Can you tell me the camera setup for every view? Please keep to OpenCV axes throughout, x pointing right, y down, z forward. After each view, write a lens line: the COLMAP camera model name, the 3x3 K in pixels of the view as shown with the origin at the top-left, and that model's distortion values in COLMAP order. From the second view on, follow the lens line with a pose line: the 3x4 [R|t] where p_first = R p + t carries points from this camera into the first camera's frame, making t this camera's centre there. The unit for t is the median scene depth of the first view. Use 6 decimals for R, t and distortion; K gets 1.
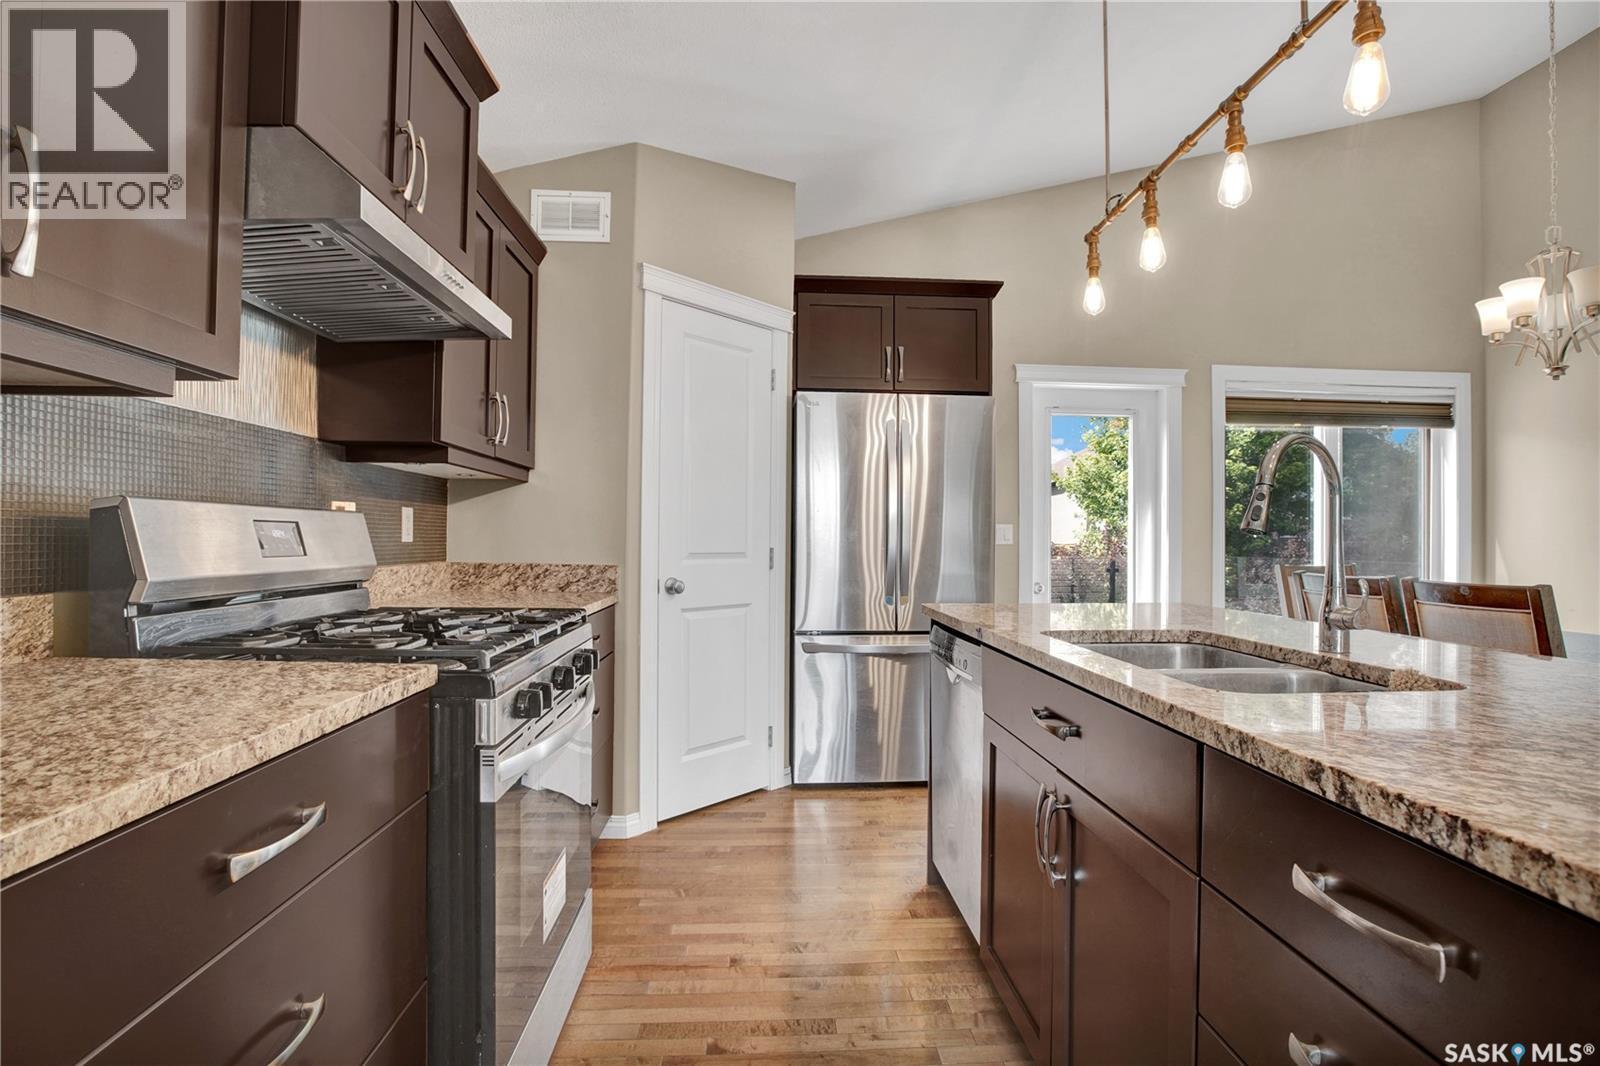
lens RADIAL K [[756.1, 0, 800.0], [0, 756.1, 533.0], [0, 0, 1]] dist [-0.044519, 0.000182]
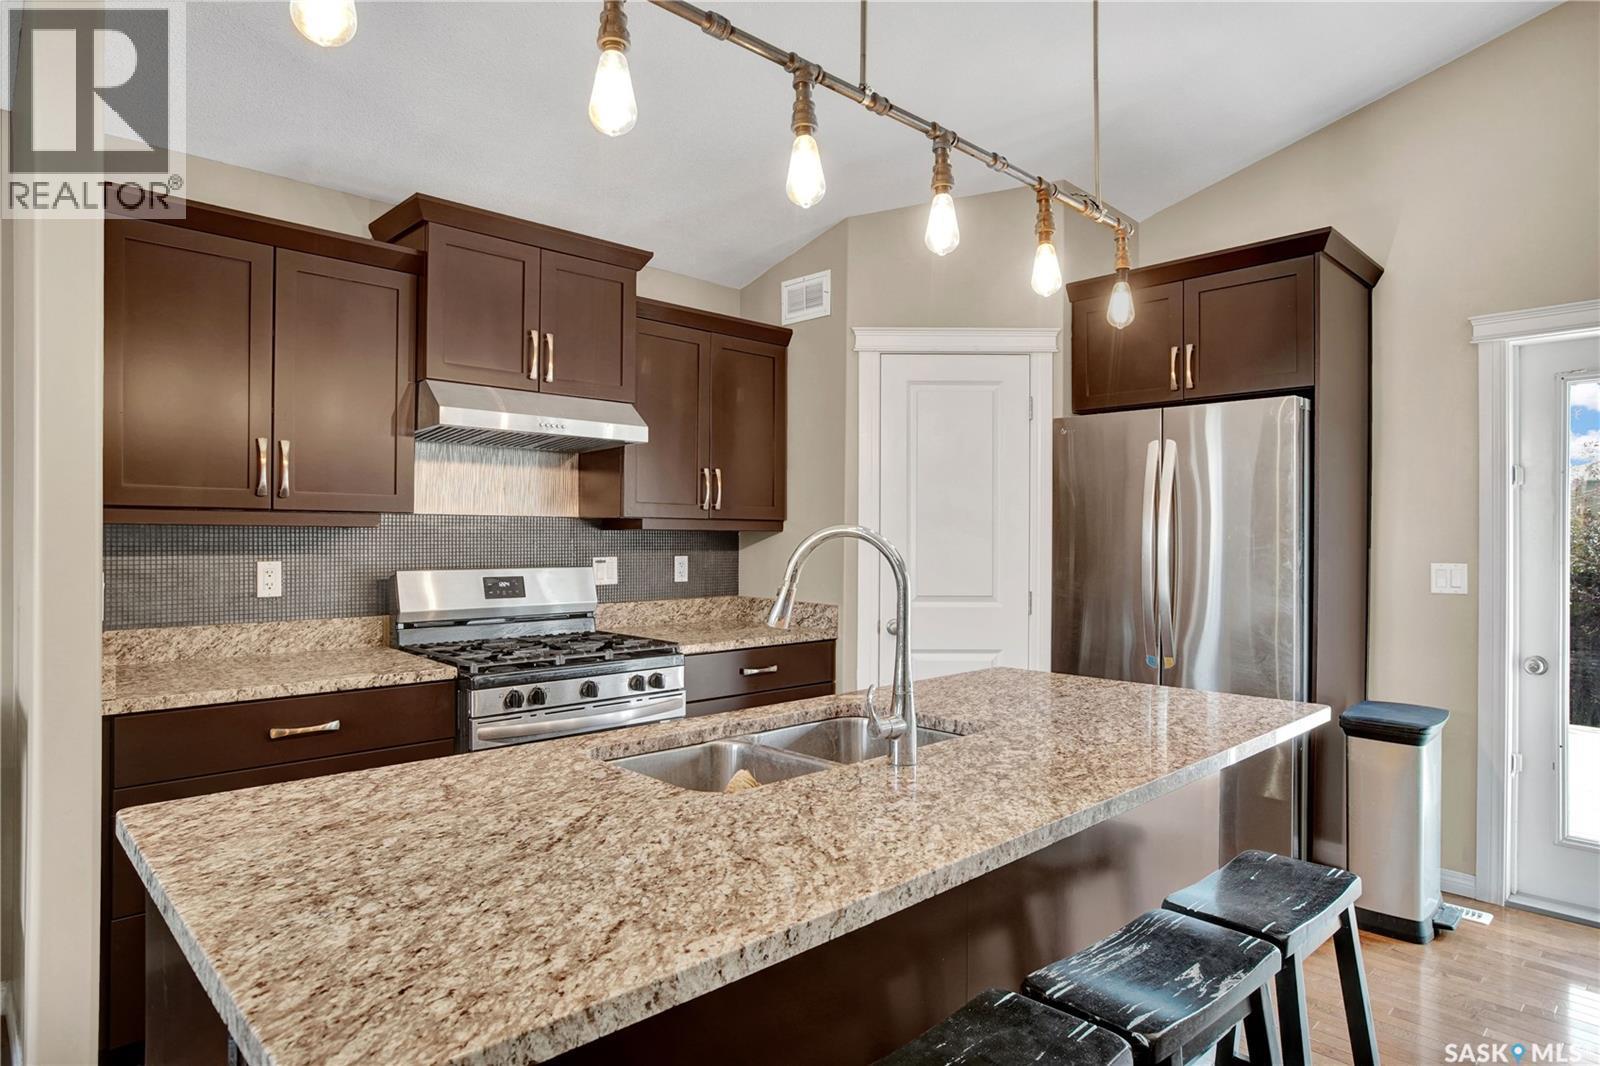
lens RADIAL K [[918.9, 0, 800.0], [0, 918.9, 533.0], [0, 0, 1]] dist [-0.000995, -0.000189]
pose [[0.648300, -0.007828, -0.761345, 1.049203], [0.006766, 0.999967, -0.004520, -0.080736], [0.761355, -0.002222, 0.648332, 0.110664]]
